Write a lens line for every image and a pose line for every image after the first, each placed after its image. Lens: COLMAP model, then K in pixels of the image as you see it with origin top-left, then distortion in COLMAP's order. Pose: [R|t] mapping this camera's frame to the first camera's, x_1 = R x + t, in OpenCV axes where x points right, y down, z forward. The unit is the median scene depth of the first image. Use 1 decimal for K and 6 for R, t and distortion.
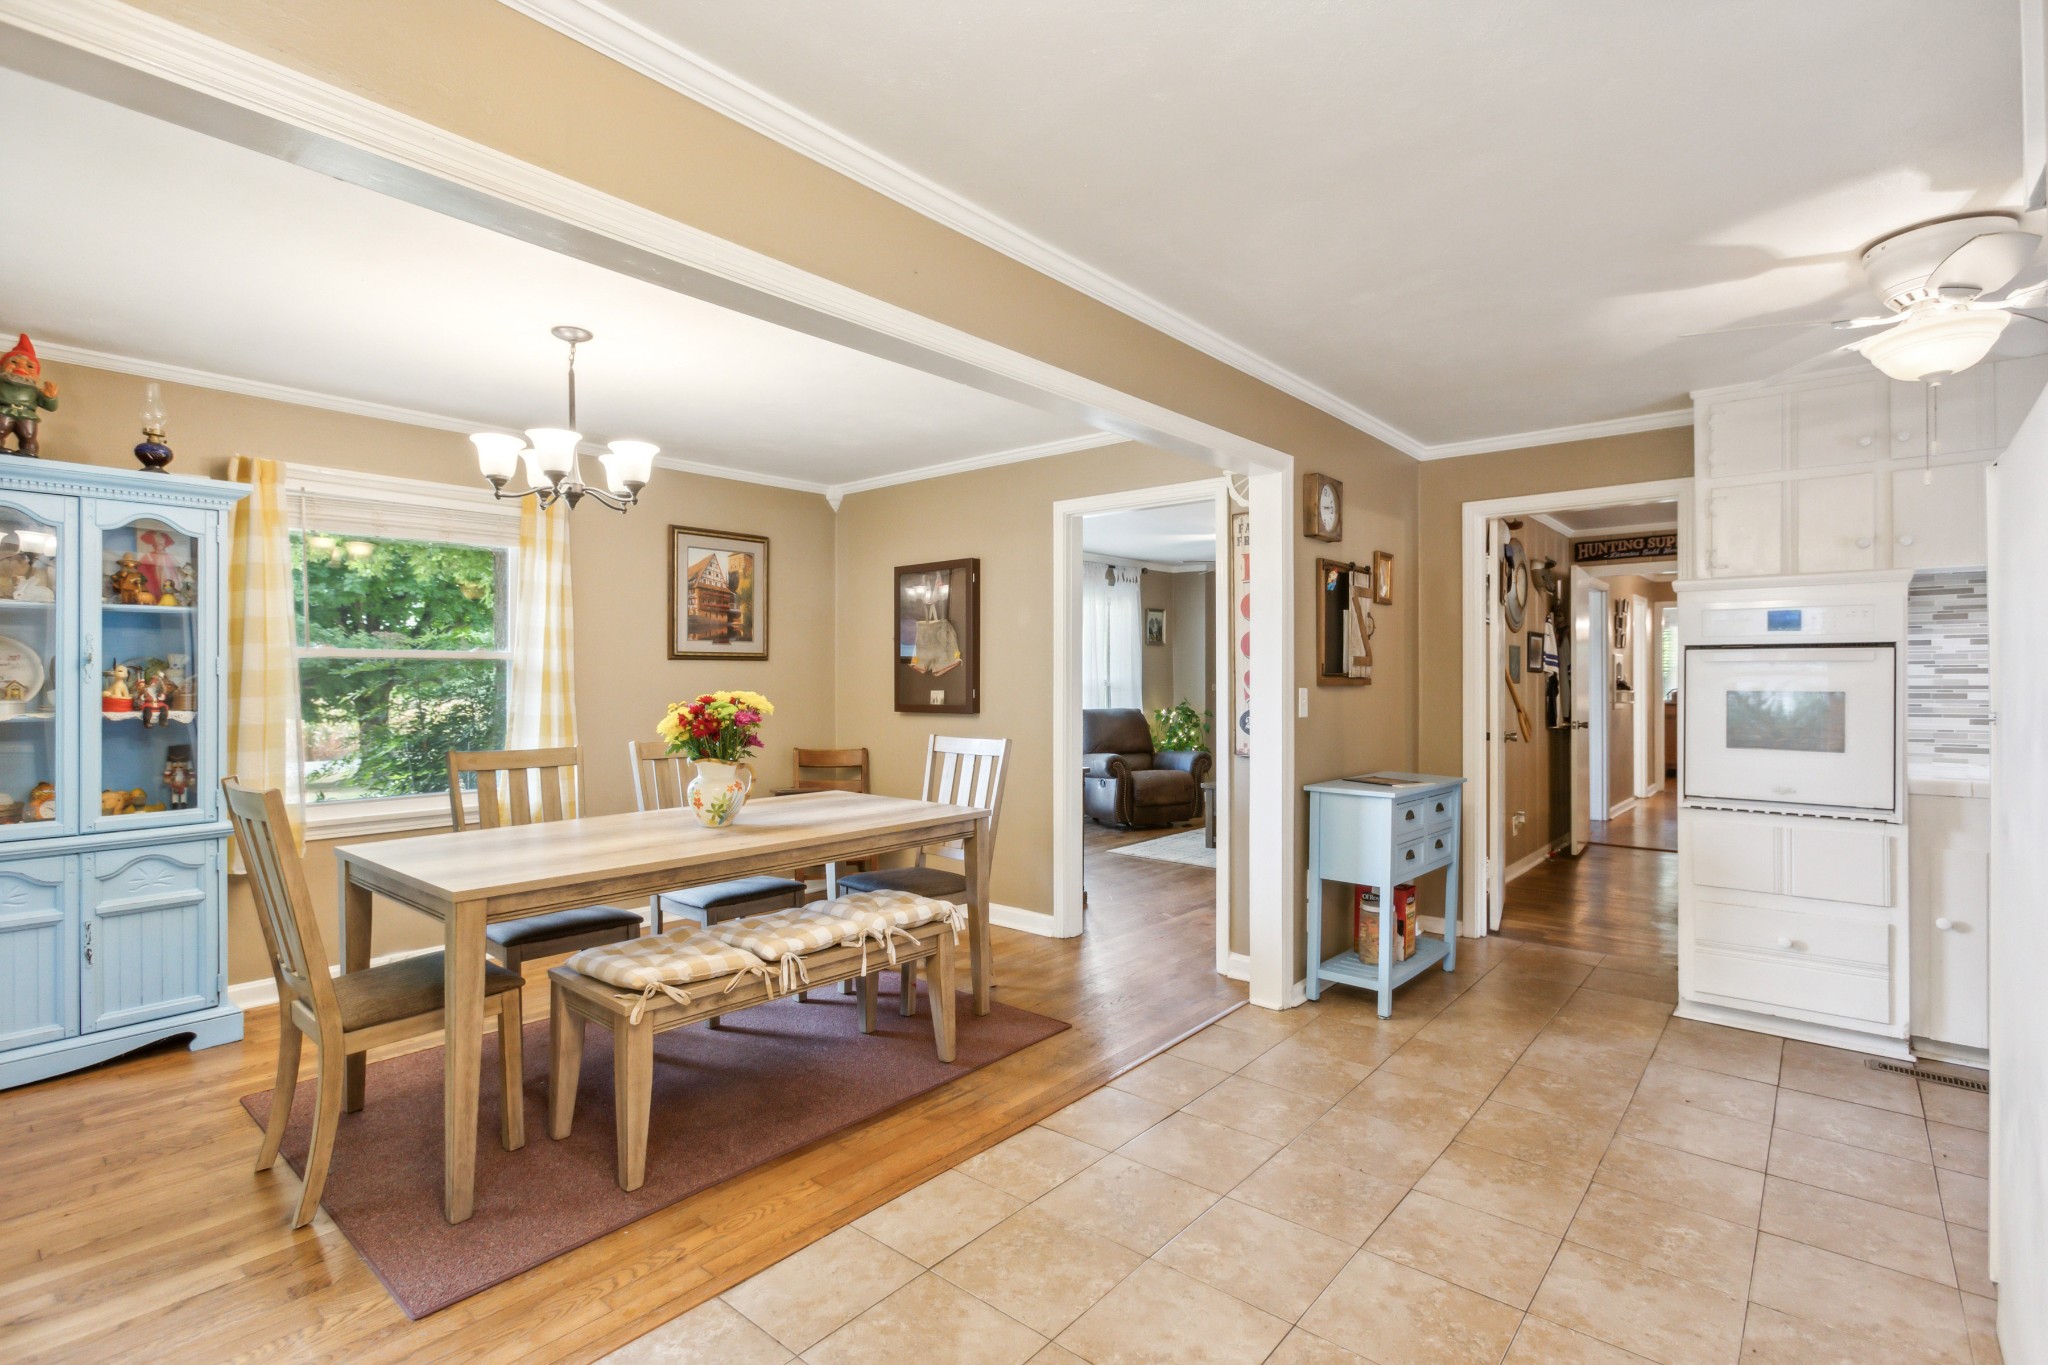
lens RADIAL K [[945.1, 0, 1049.7], [0, 945.1, 684.1], [0, 0, 1]] dist [-0.013381, 0.003805]
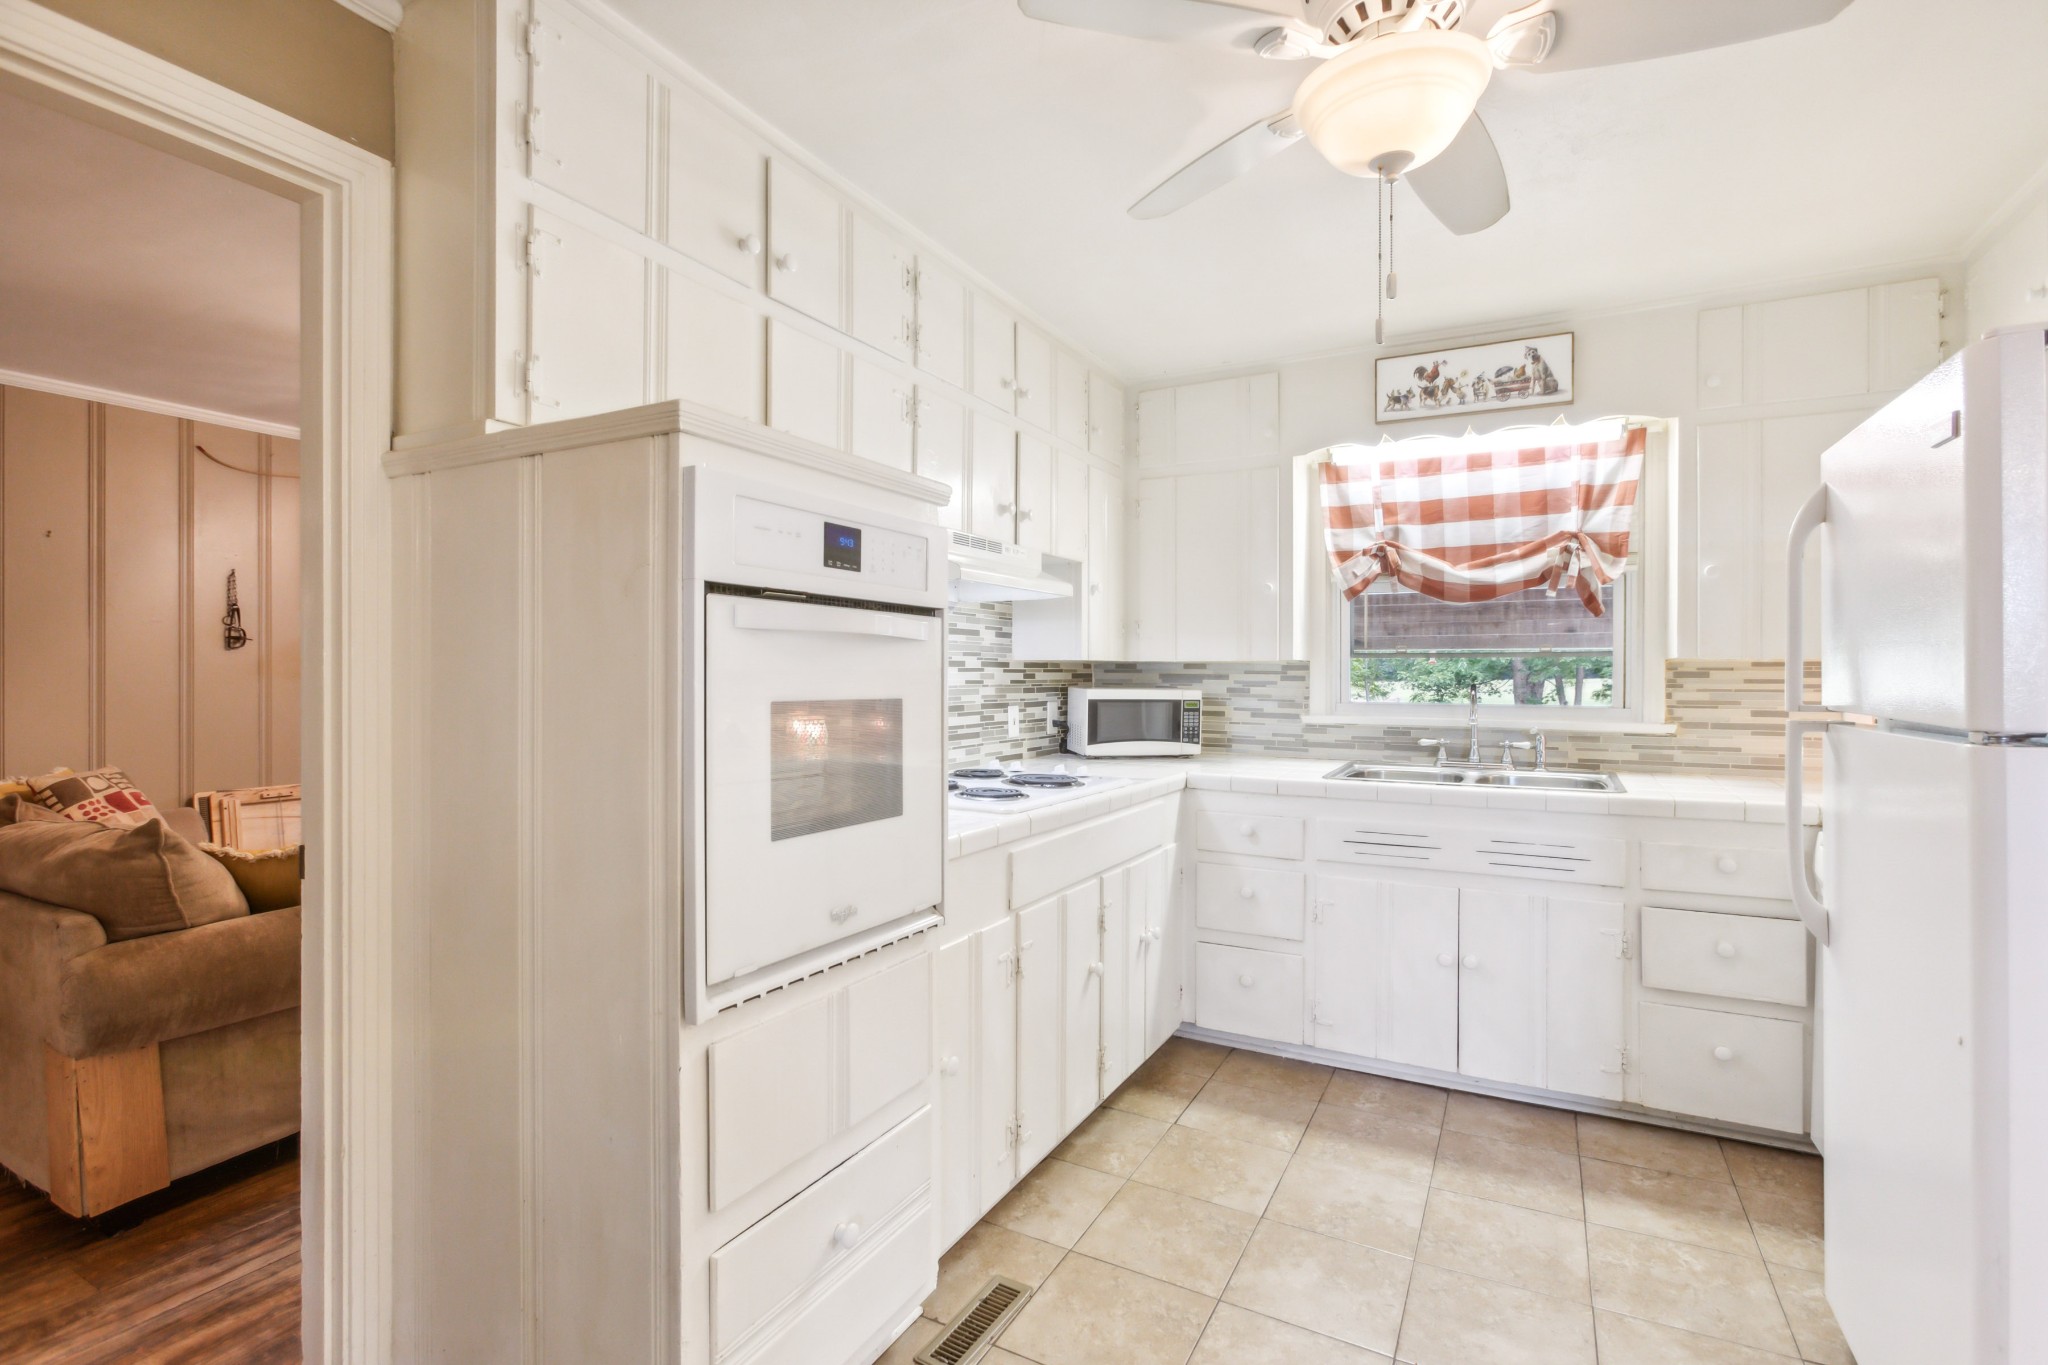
lens RADIAL K [[945.1, 0, 1031.1], [0, 945.1, 672.2], [0, 0, 1]] dist [-0.013381, 0.003805]
pose [[-0.189568, 0.005166, 0.981854, 0.281334], [0.004231, 0.999981, -0.004444, -0.003228], [-0.981859, 0.003312, -0.189586, 0.915686]]
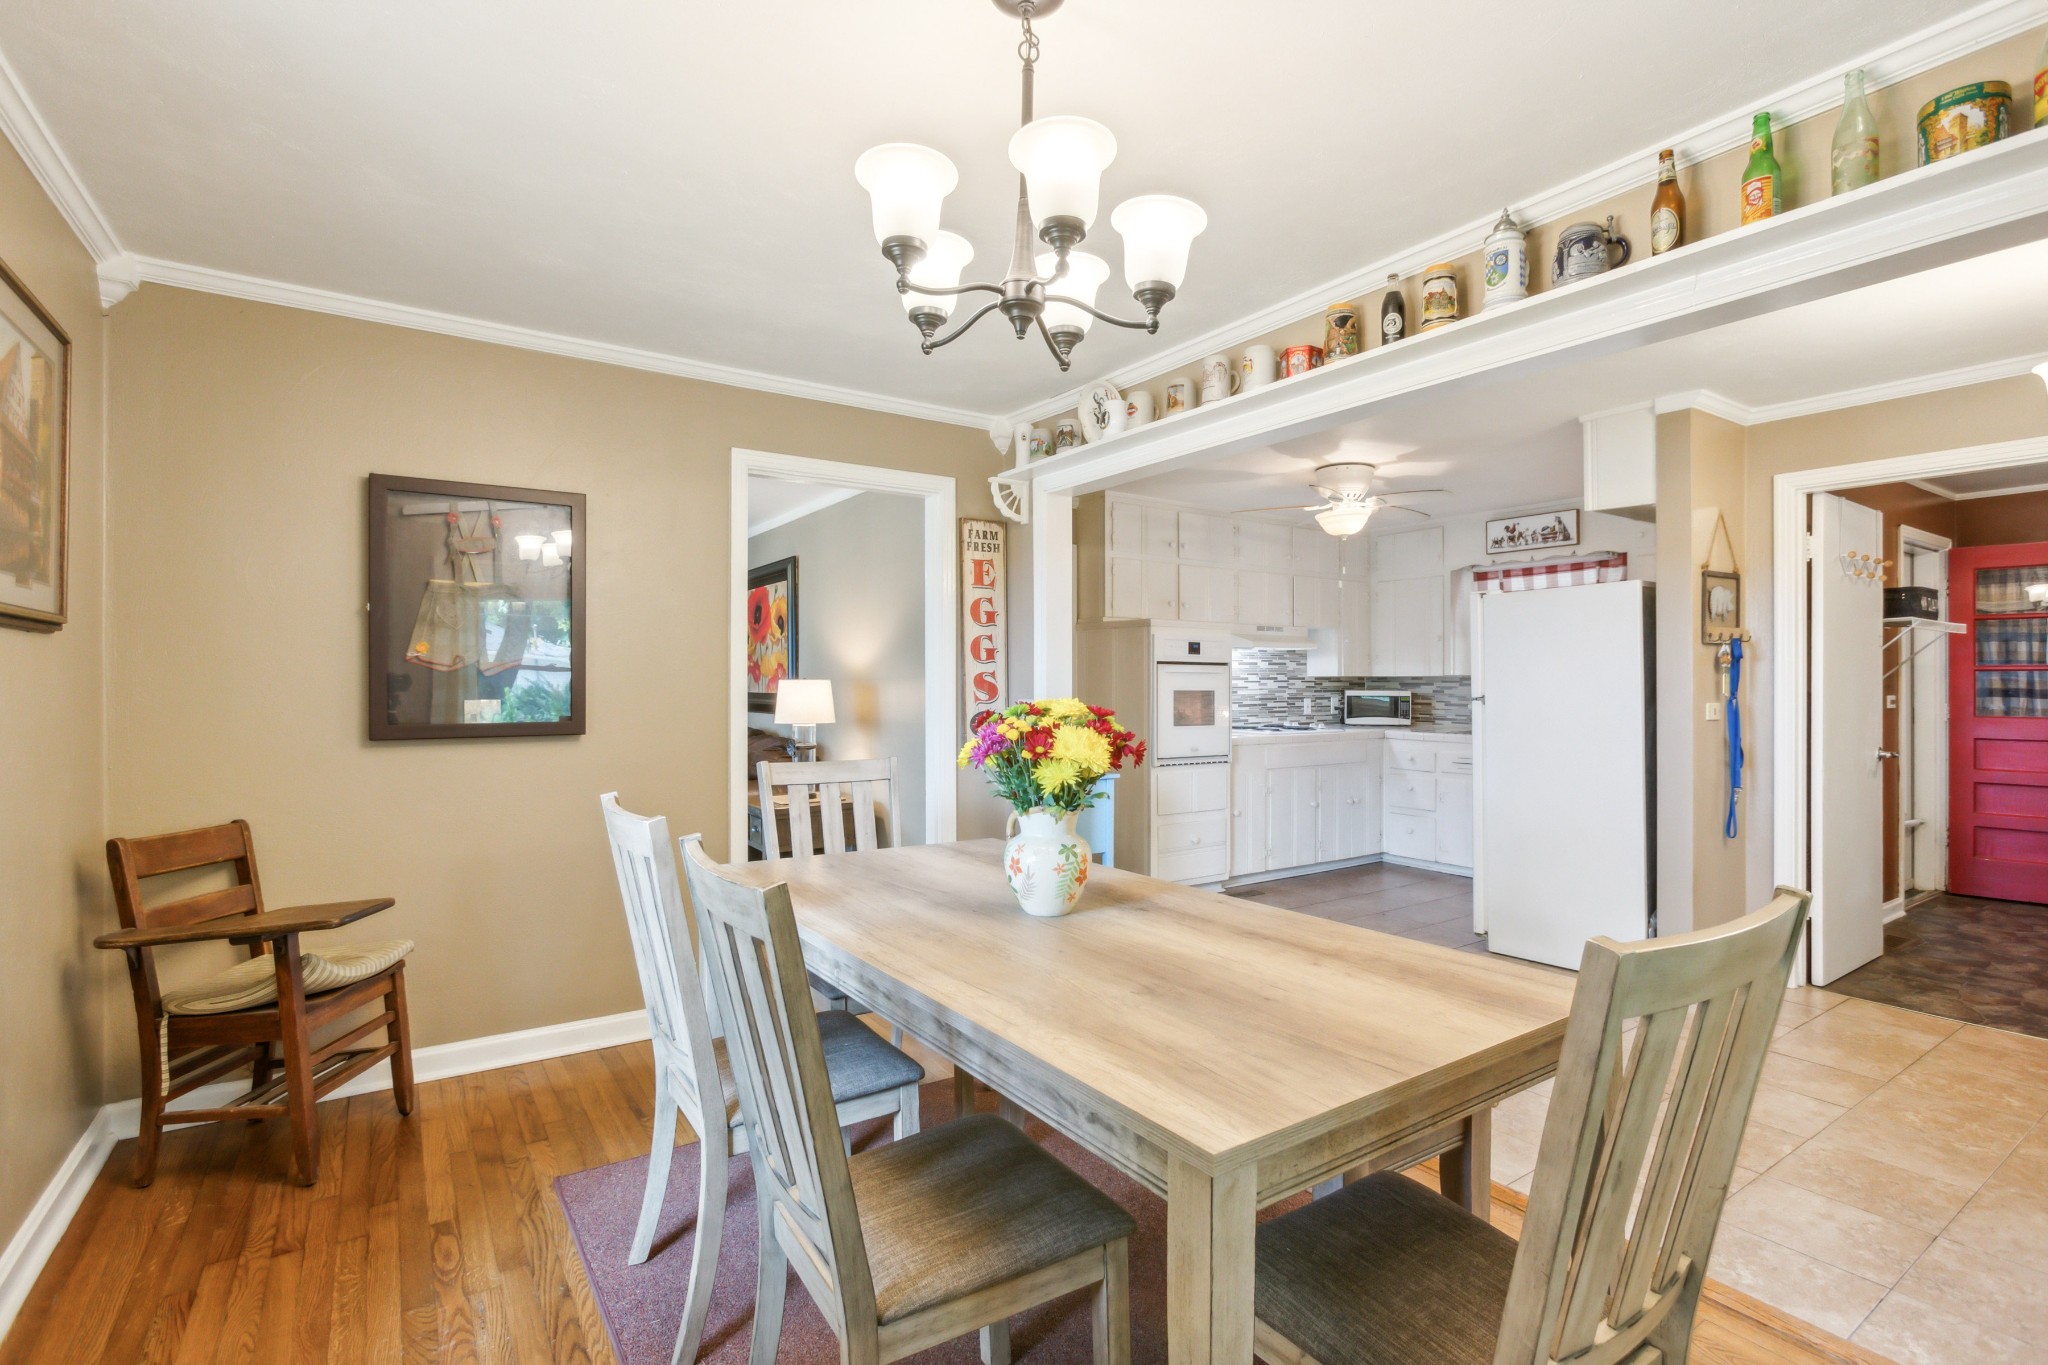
lens RADIAL K [[945.1, 0, 1031.0], [0, 945.1, 687.5], [0, 0, 1]] dist [-0.013381, 0.003805]
pose [[0.290621, -0.001099, 0.956838, -0.847240], [0.006006, 0.999982, -0.000675, 0.001787], [-0.956820, 0.005943, 0.290622, 0.723817]]
